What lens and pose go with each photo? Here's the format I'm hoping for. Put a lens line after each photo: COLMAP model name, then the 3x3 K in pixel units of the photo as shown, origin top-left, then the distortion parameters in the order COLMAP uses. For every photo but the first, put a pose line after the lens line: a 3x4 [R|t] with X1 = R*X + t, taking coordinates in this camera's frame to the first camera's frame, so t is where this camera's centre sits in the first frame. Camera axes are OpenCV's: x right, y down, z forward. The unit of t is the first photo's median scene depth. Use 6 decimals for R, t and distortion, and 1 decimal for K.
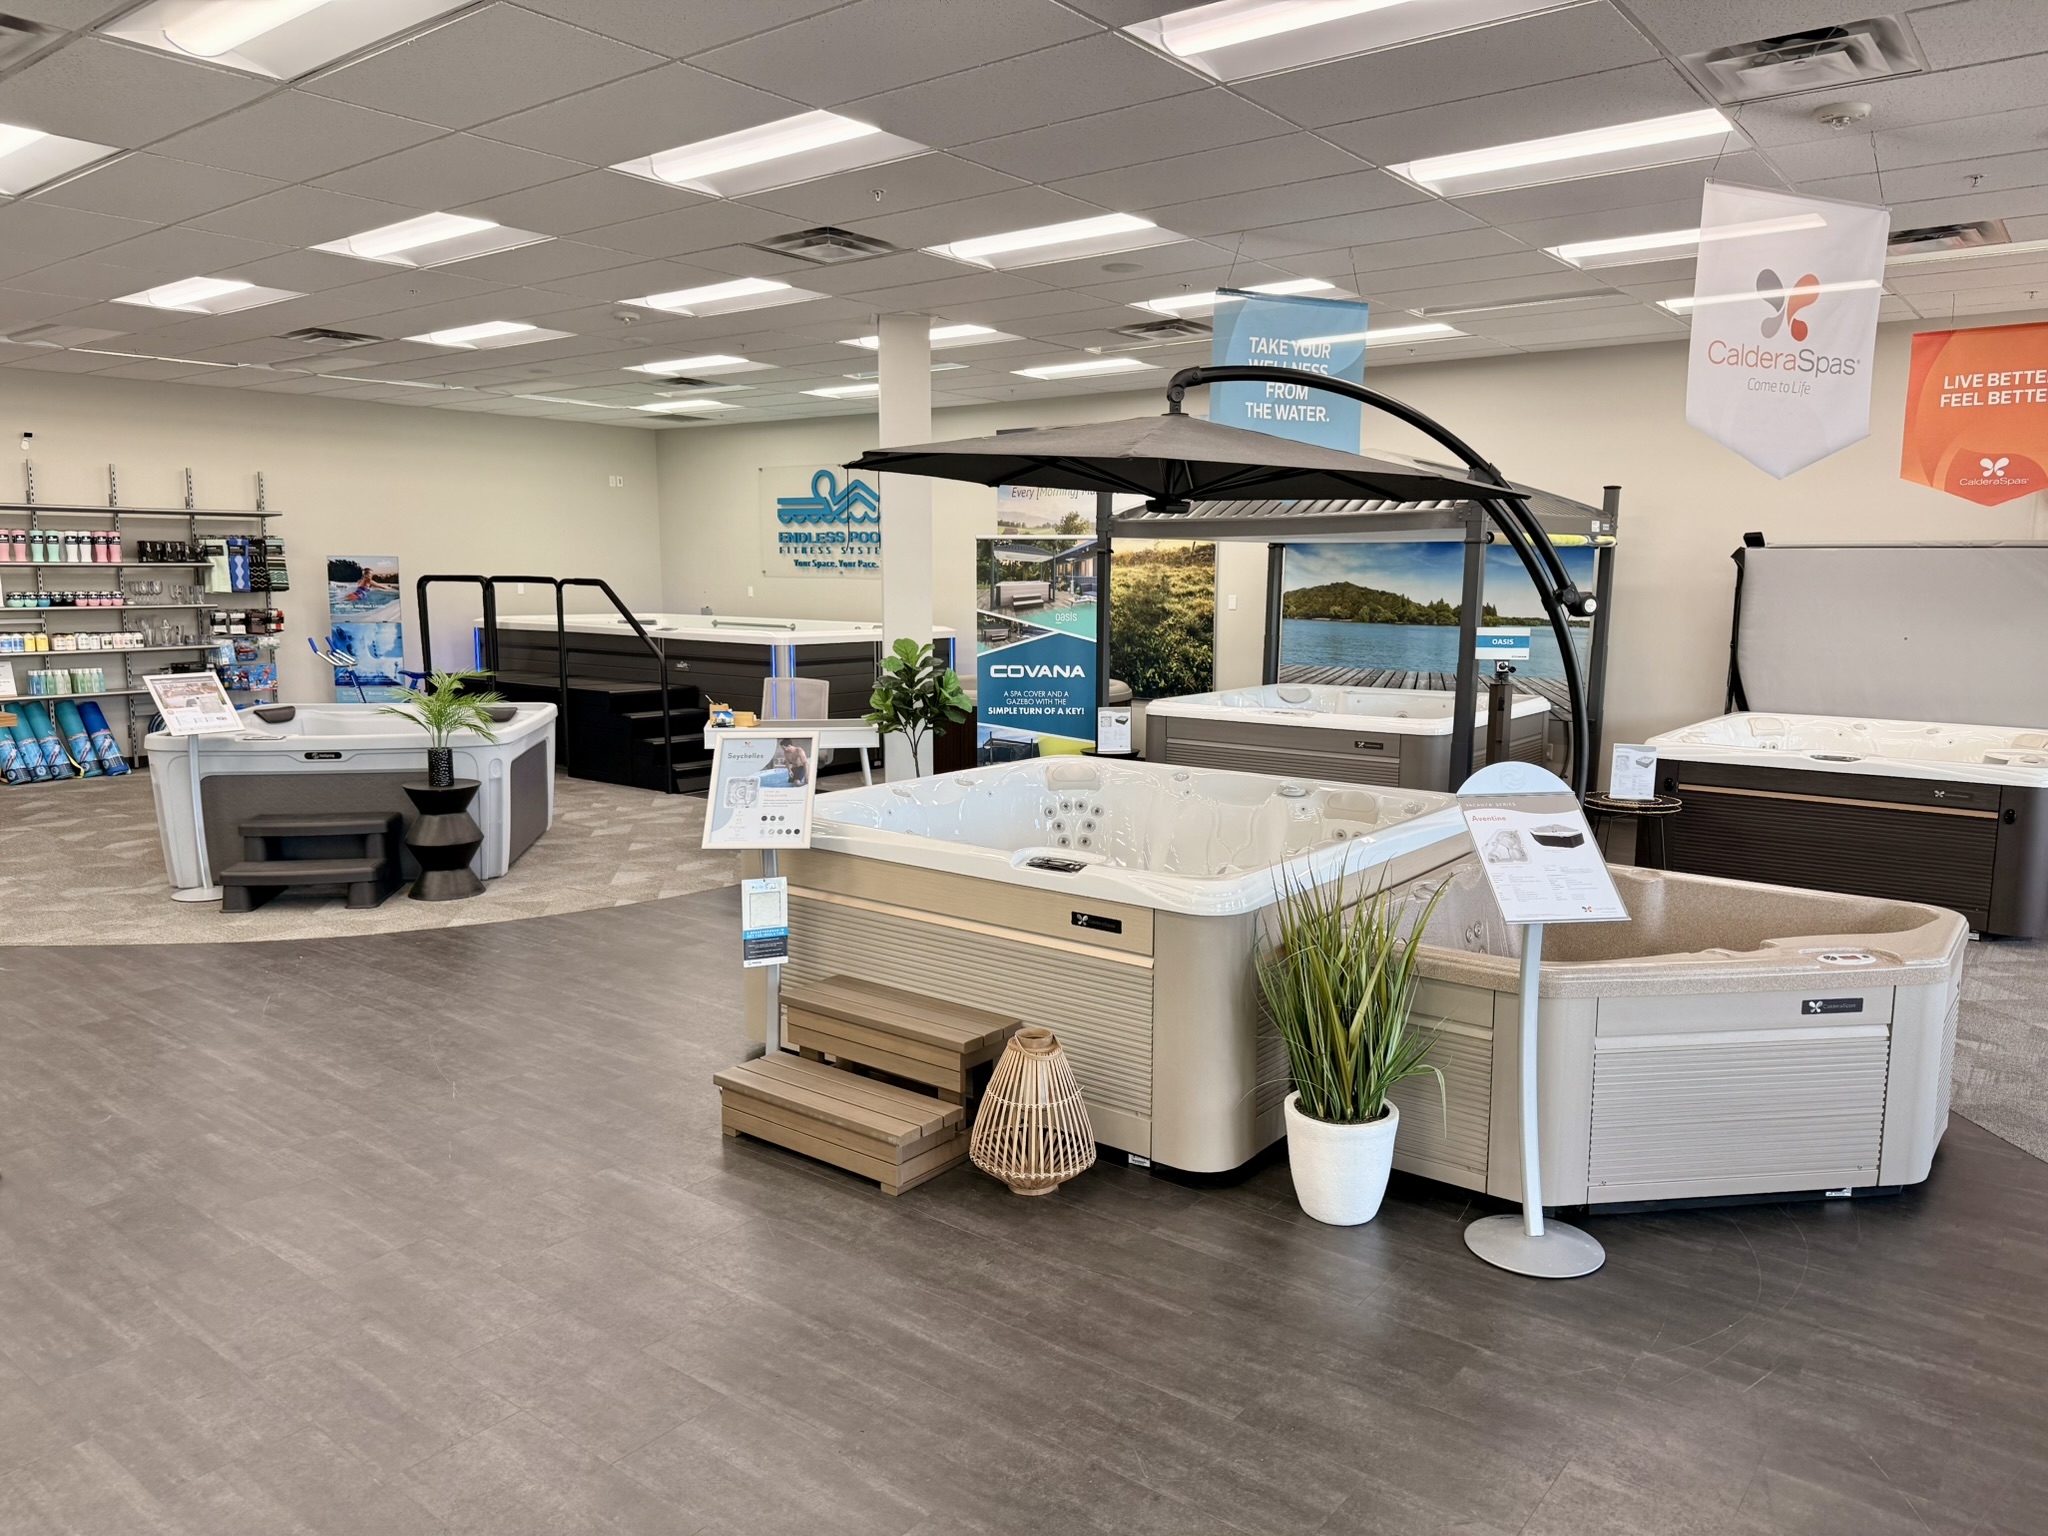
lens RADIAL K [[1428.1, 0, 1024.0], [0, 1428.1, 768.0], [0, 0, 1]] dist [0.099593, -0.145691]
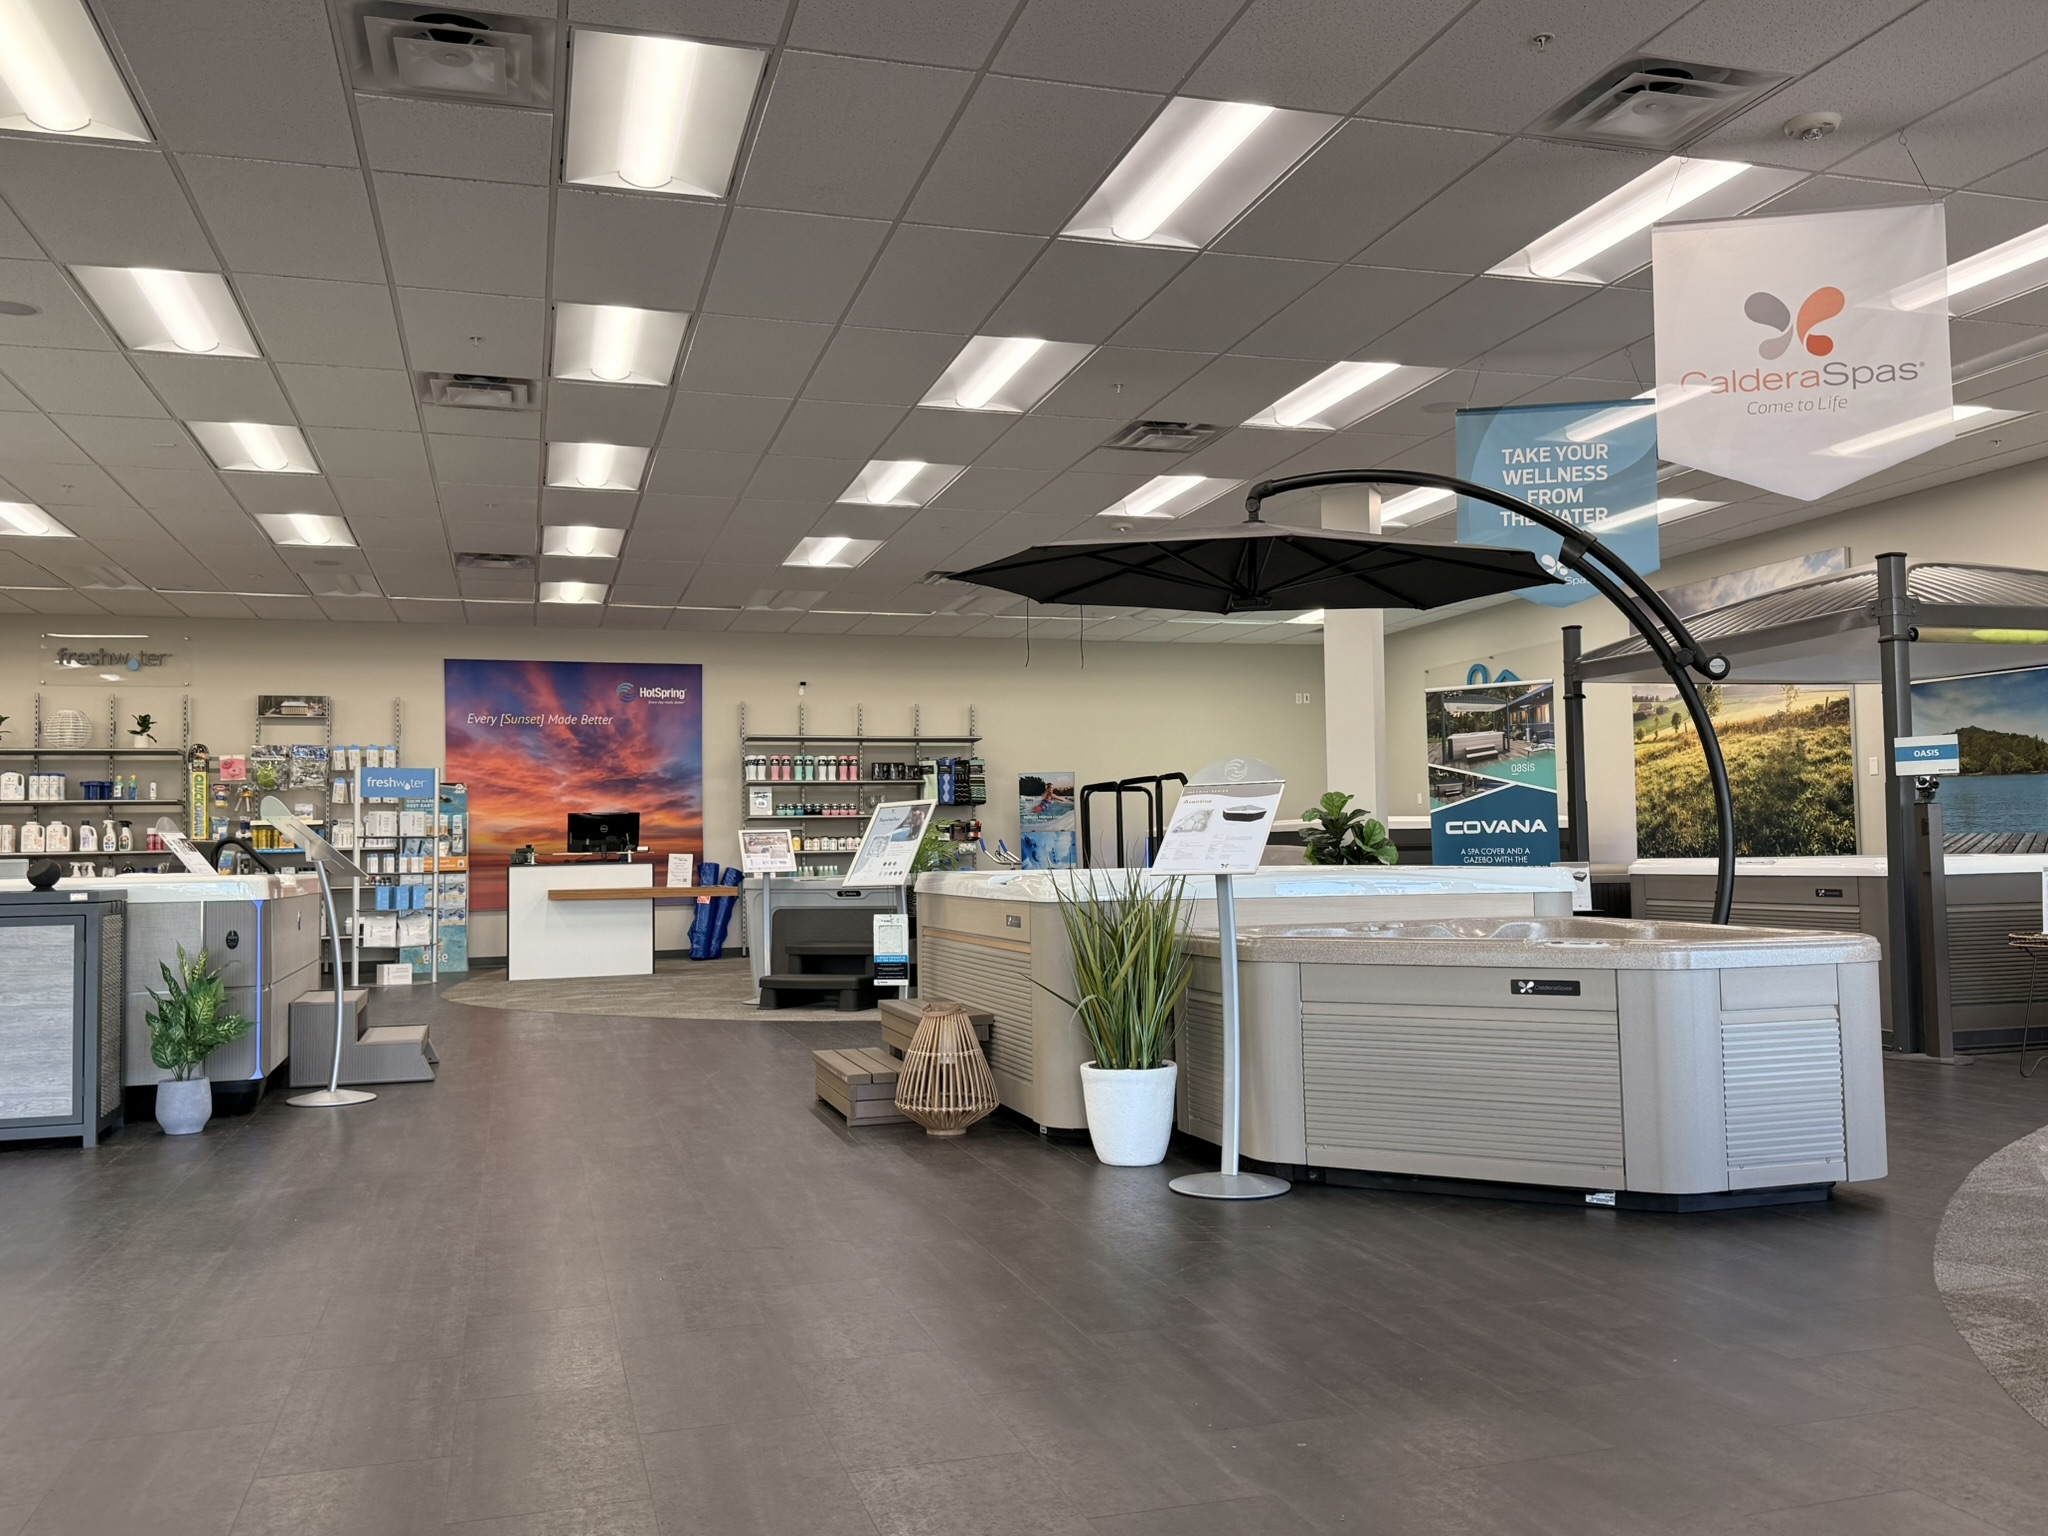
lens RADIAL K [[1672.8, 0, 1024.0], [0, 1672.8, 768.0], [0, 0, 1]] dist [0.159164, -0.310199]
pose [[0.814746, -0.048592, -0.577778, 0.403692], [-0.059998, 0.984068, -0.167366, 0.099290], [0.576705, 0.171026, 0.798850, -0.069833]]
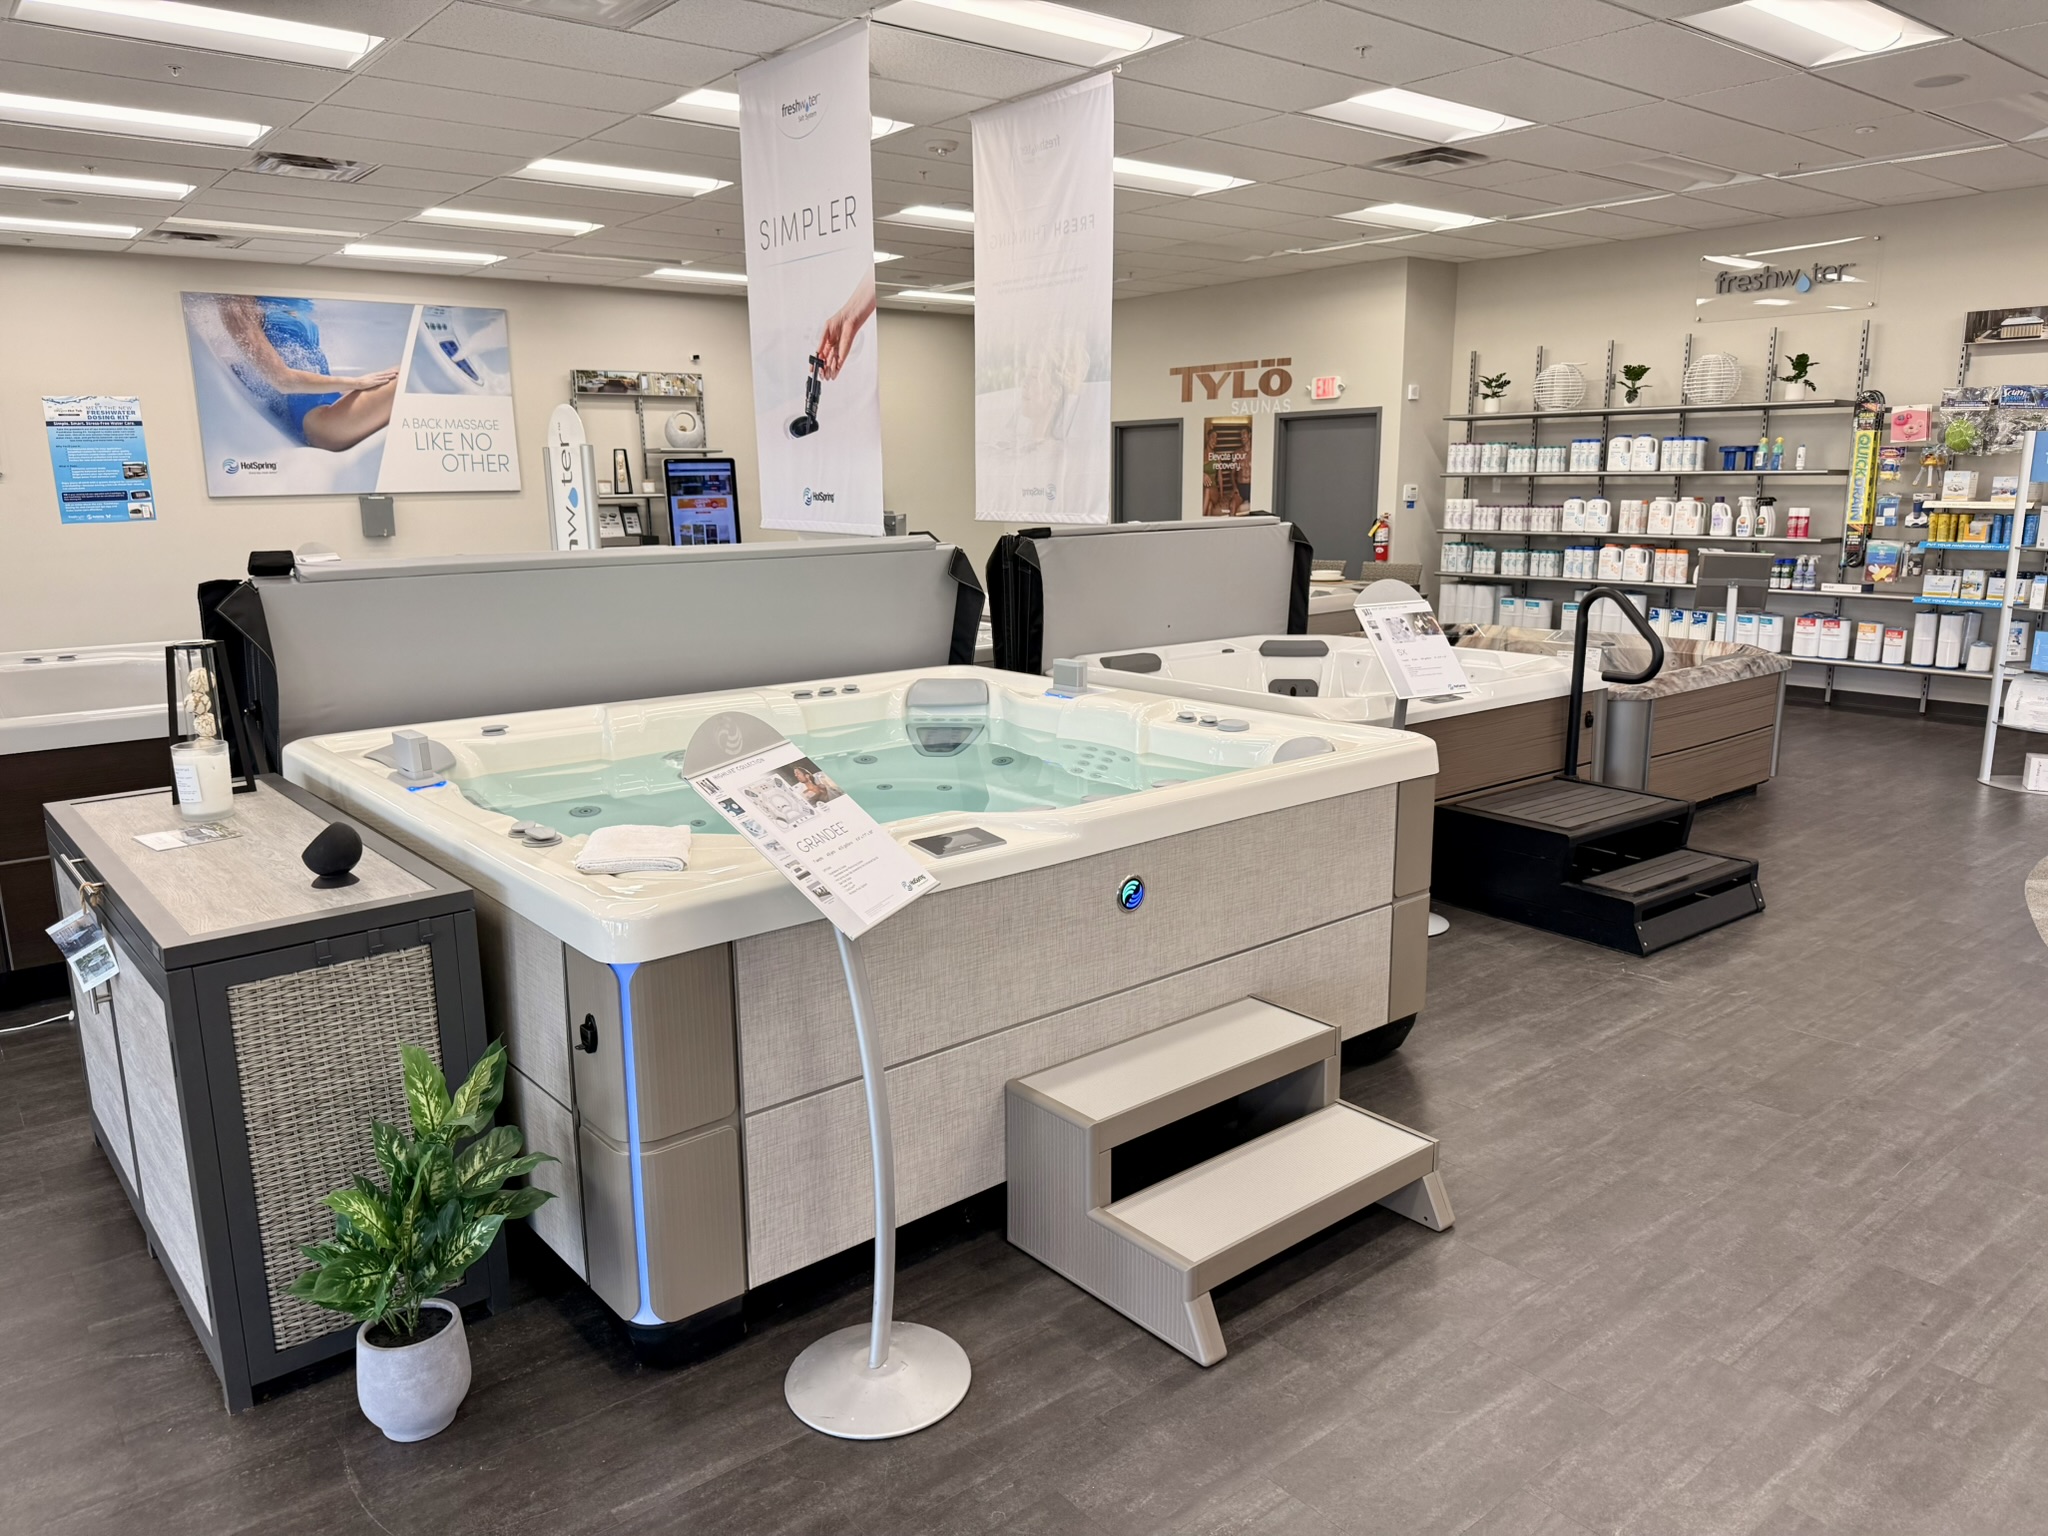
lens RADIAL K [[1439.1, 0, 1042.2], [0, 1439.1, 777.4], [0, 0, 1]] dist [0.066802, -0.095200]
pose [[-0.207899, 0.204995, -0.956428, -0.048216], [-0.122761, 0.964593, 0.233429, -0.057933], [0.970416, 0.165942, -0.175372, 0.446523]]
